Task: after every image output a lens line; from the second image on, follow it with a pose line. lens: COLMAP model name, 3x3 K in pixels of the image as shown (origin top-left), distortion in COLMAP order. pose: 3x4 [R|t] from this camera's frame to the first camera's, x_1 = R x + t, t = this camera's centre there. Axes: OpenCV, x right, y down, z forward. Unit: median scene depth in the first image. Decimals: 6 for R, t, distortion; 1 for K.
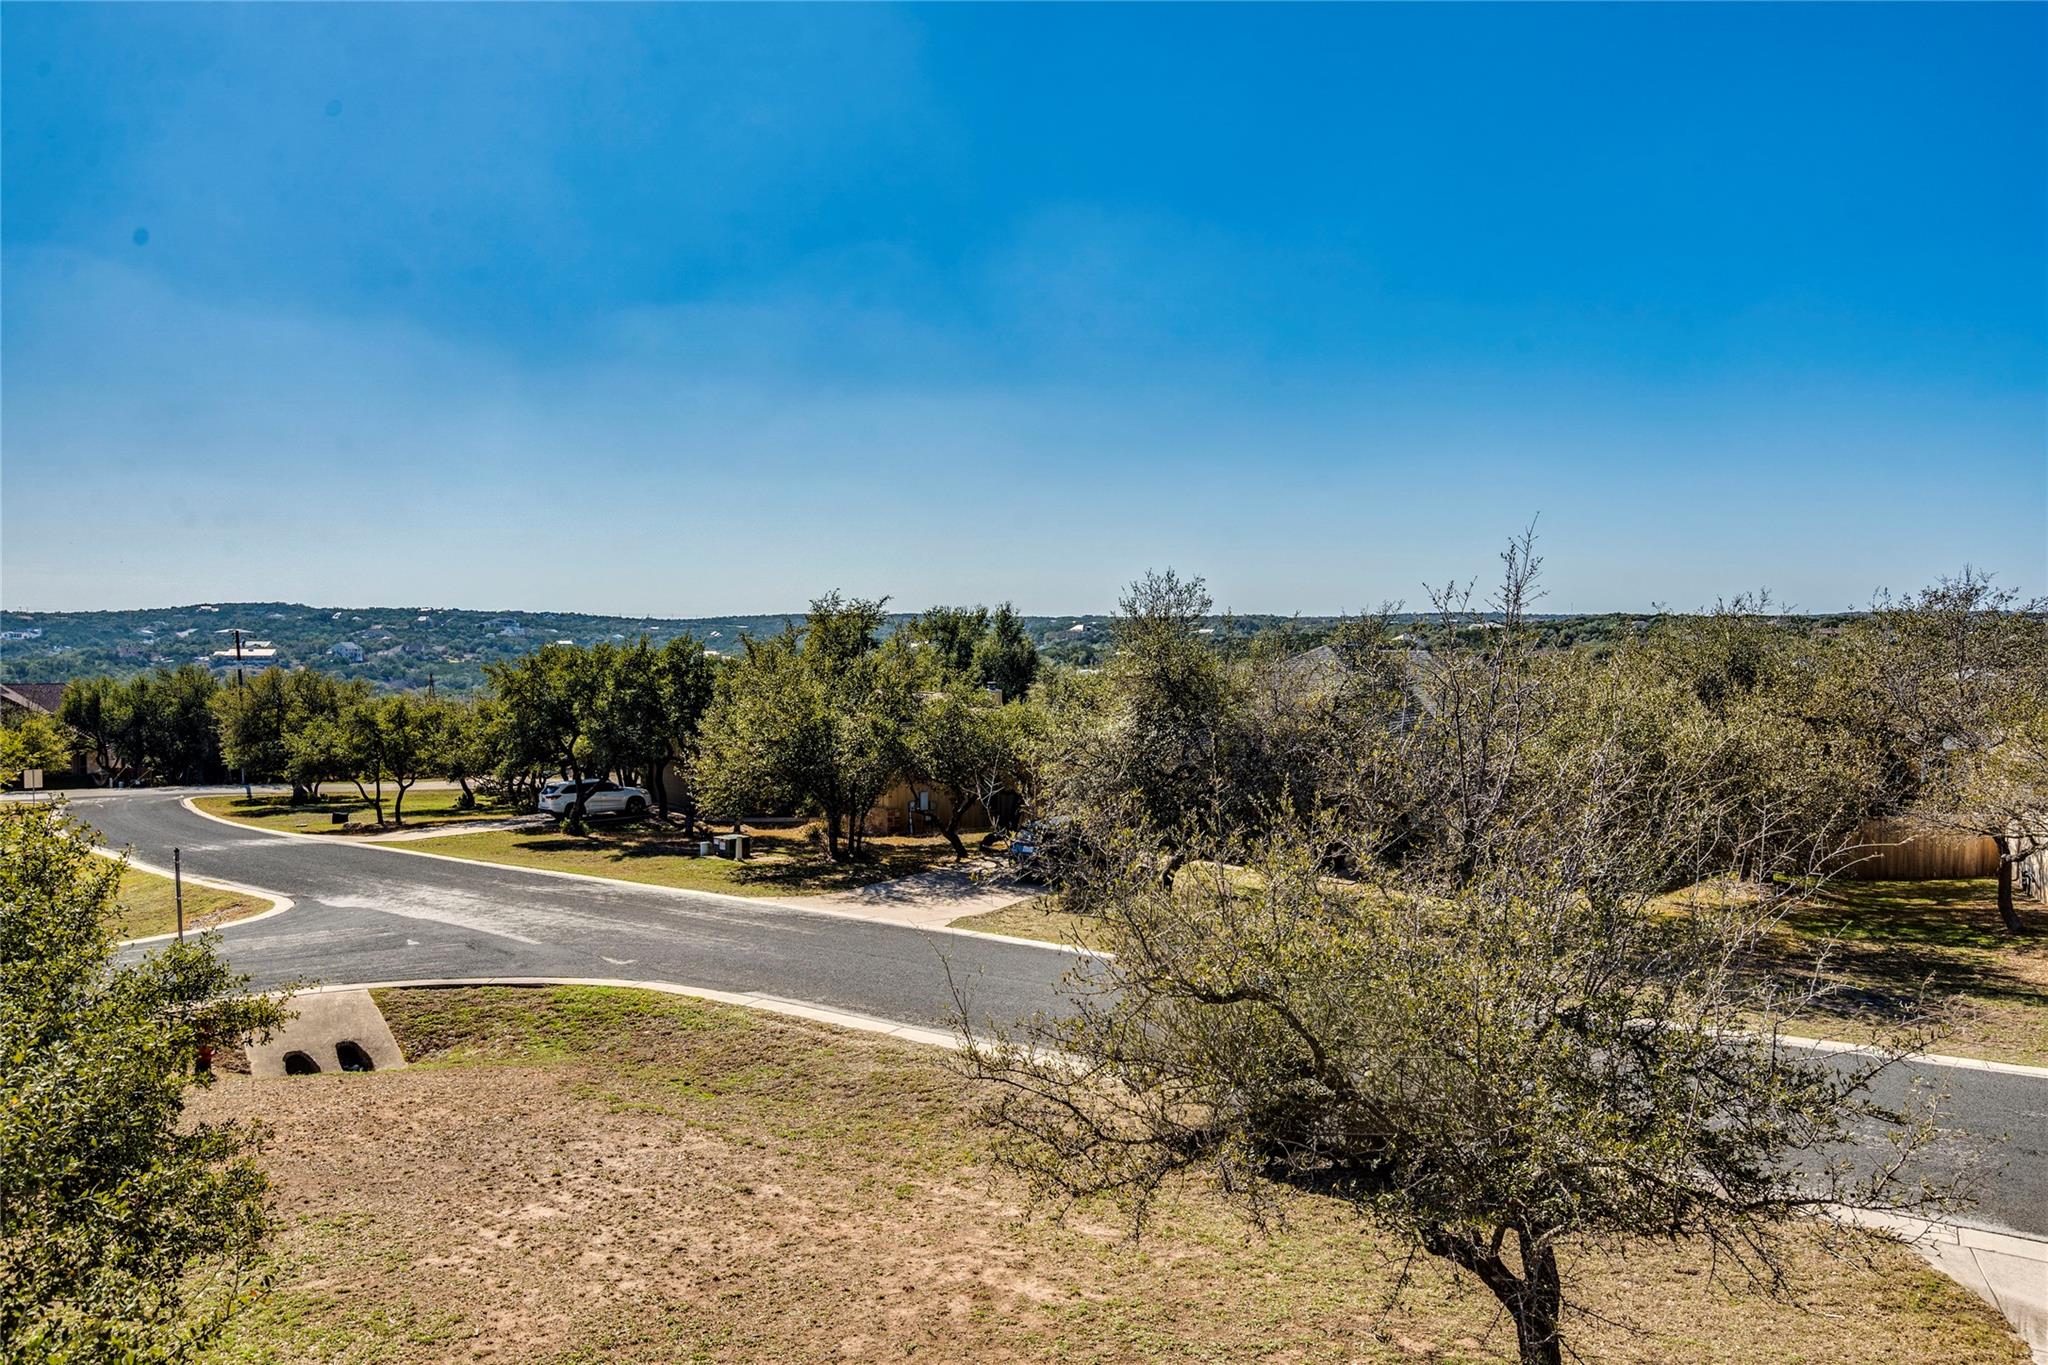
lens RADIAL K [[1181.3, 0, 949.1], [0, 1181.3, 678.4], [0, 0, 1]] dist [0.000230, 0.001656]
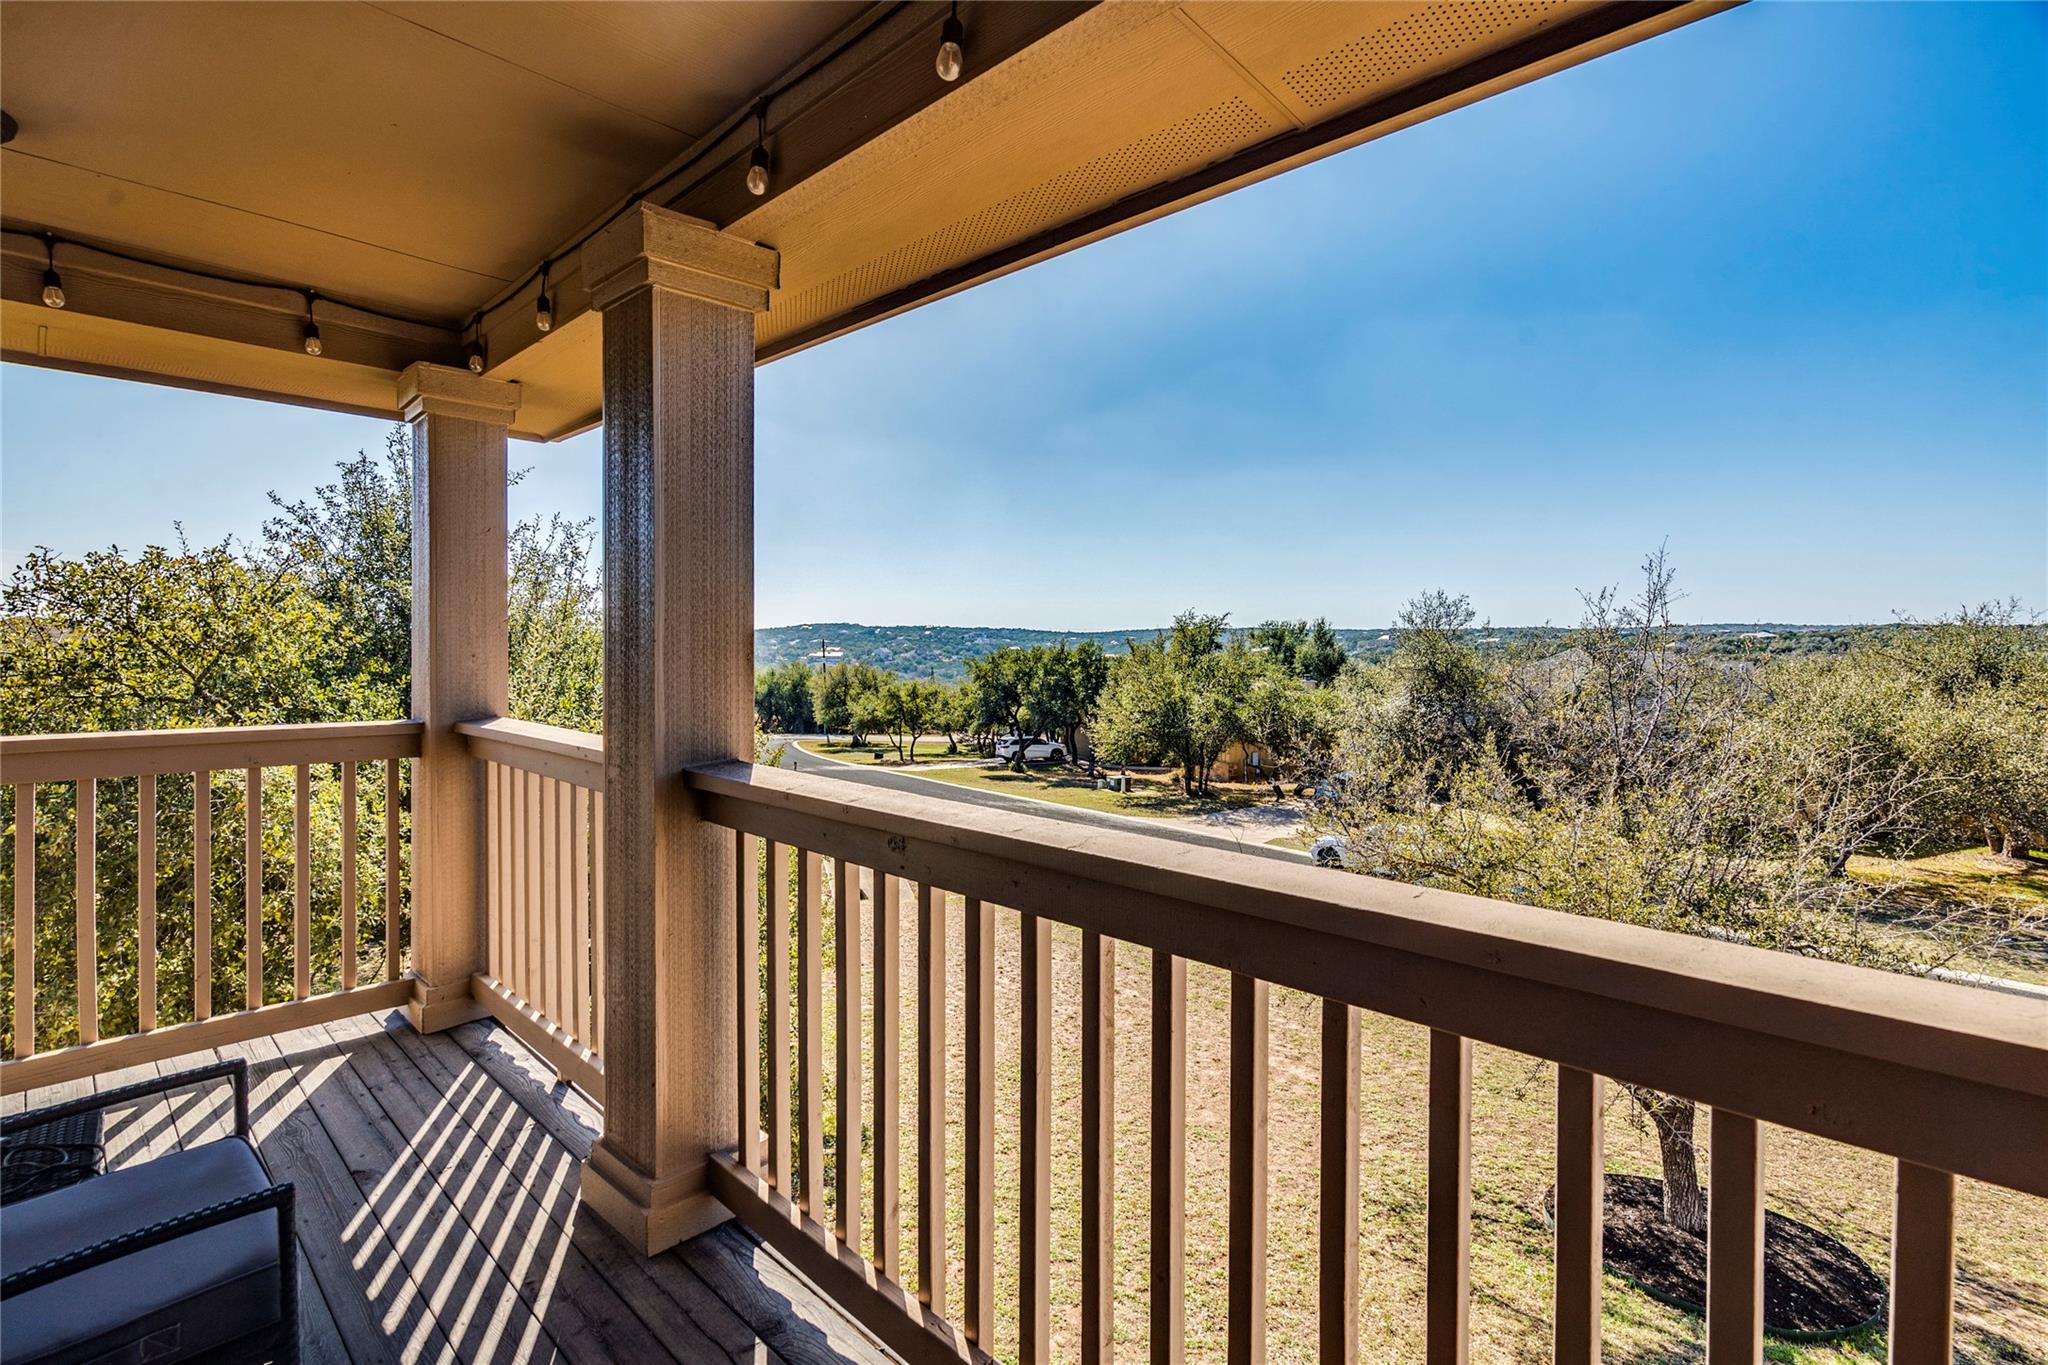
lens RADIAL K [[948.7, 0, 1024.0], [0, 948.7, 682.5], [0, 0, 1]] dist [-0.004531, 0.000270]
pose [[0.950985, 0.009149, -0.309103, 0.067320], [-0.013114, 0.999856, -0.010751, 0.029864], [0.308960, 0.014278, 0.950968, -0.161320]]
